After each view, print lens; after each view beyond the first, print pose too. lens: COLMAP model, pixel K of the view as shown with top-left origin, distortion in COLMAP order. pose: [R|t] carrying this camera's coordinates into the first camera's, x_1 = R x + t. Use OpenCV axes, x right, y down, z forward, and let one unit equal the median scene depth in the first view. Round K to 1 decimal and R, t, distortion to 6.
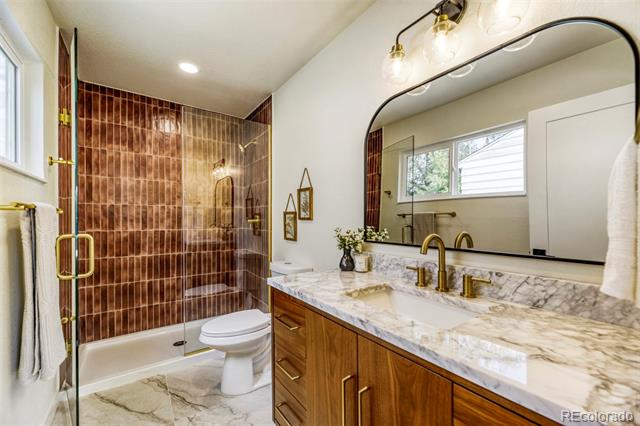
lens RADIAL K [[261.9, 0, 320.5], [0, 261.9, 216.5], [0, 0, 1]] dist [0.000345, -0.000010]
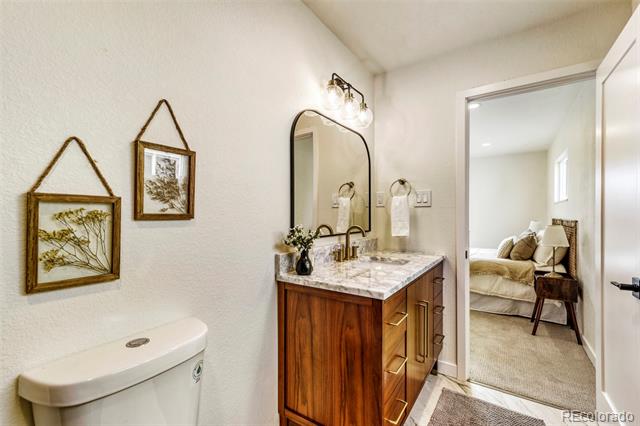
lens RADIAL K [[276.5, 0, 322.5], [0, 276.5, 214.1], [0, 0, 1]] dist [0.012131, -0.000152]
pose [[-0.354578, 0.003916, 0.935018, -0.565952], [-0.005347, 0.999966, -0.006216, 0.005907], [-0.935011, -0.007203, -0.354545, 0.903782]]
